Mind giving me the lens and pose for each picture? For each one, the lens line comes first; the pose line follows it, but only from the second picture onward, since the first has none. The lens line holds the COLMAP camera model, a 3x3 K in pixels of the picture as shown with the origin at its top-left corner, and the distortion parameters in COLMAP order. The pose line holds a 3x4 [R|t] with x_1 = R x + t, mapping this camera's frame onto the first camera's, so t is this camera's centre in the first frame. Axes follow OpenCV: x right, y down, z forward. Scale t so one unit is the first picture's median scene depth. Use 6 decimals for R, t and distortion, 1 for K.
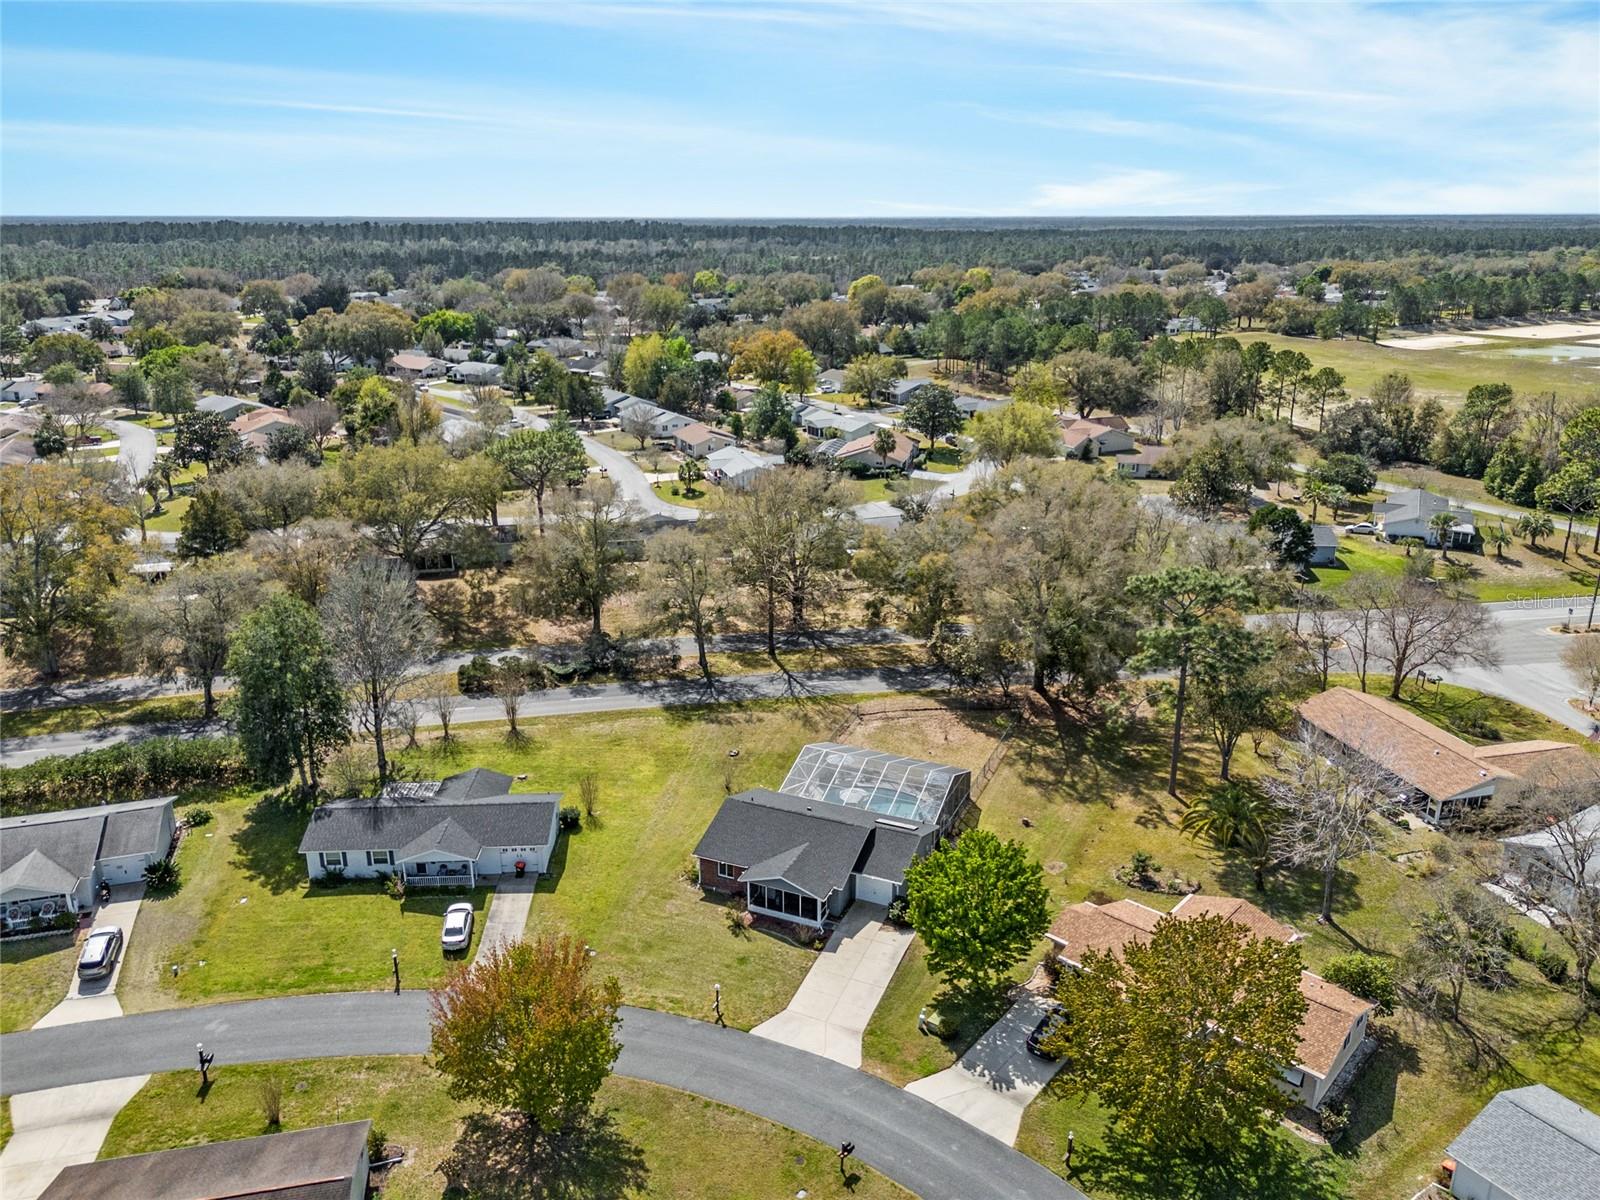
lens RADIAL K [[1186.3, 0, 789.6], [0, 1186.3, 595.0], [0, 0, 1]] dist [0.079336, -0.080284]
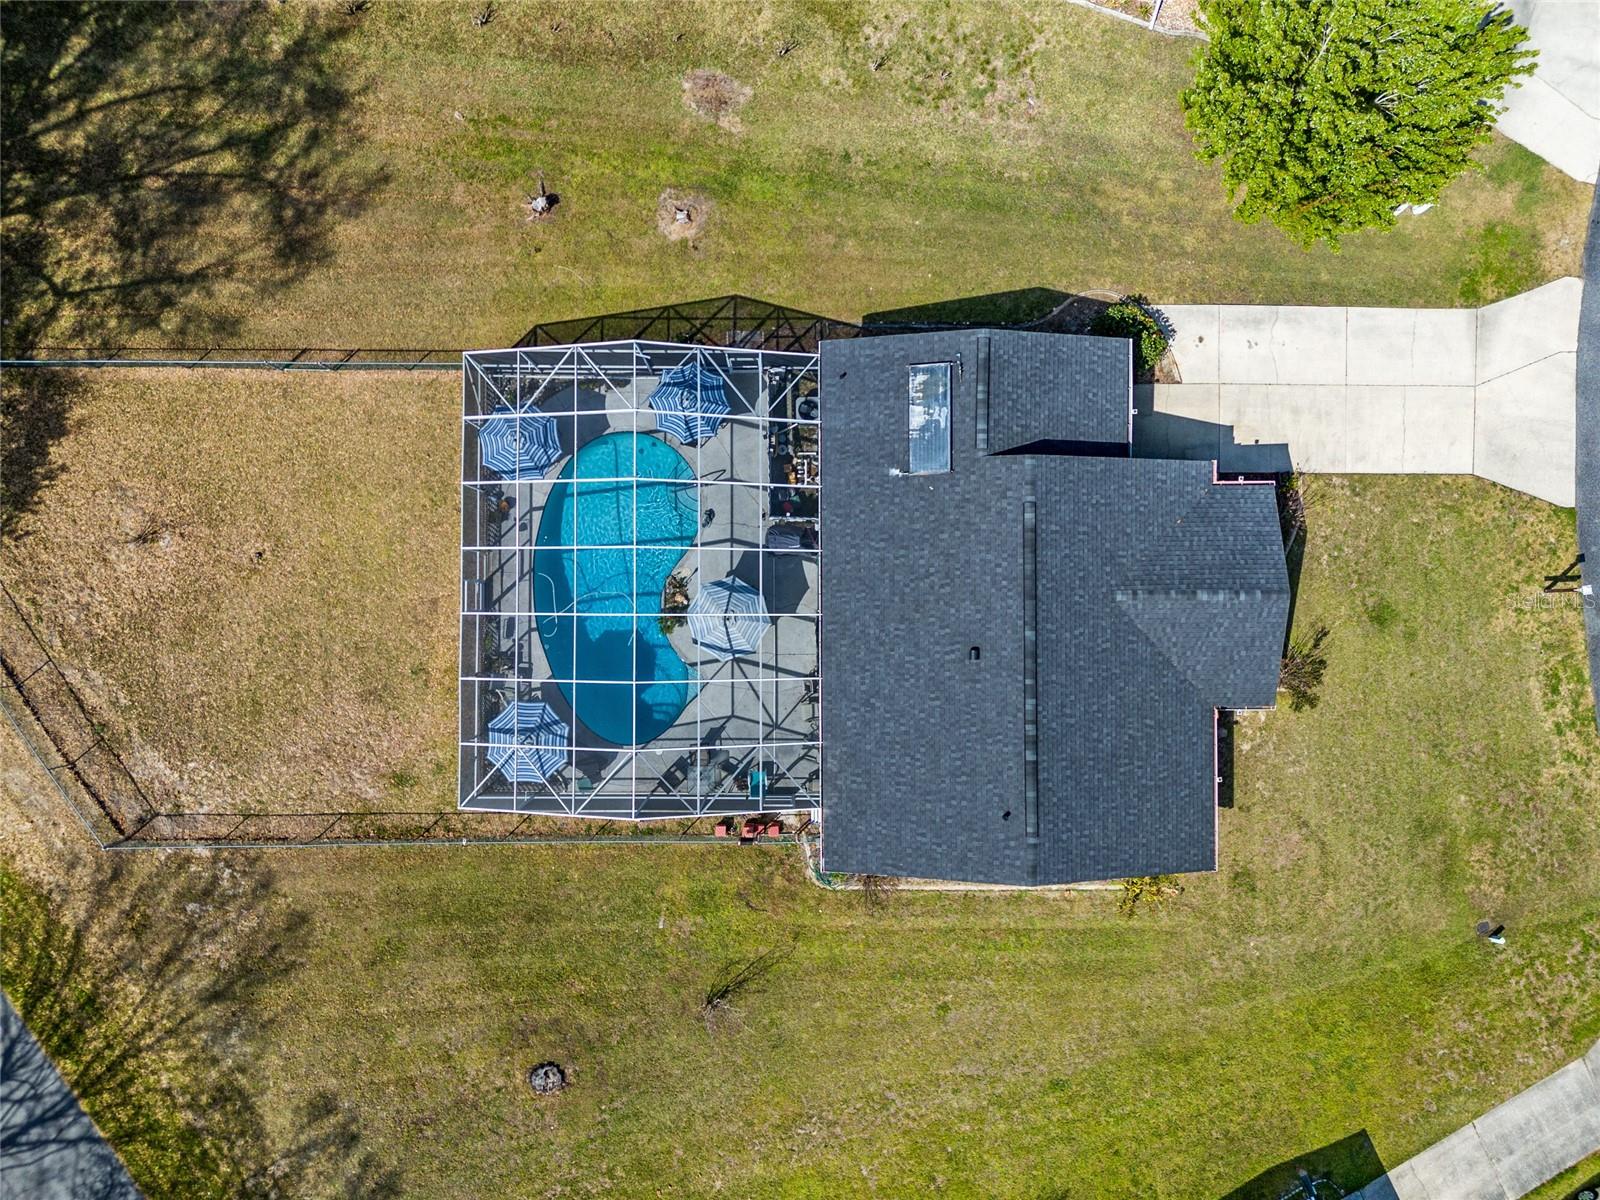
lens RADIAL K [[1186.3, 0, 794.8], [0, 1186.3, 601.1], [0, 0, 1]] dist [0.079336, -0.080284]
pose [[-0.413010, -0.910685, -0.008681, 0.060465], [0.261689, -0.127800, 0.956654, -0.188230], [-0.872320, 0.392836, 0.291099, 0.965233]]
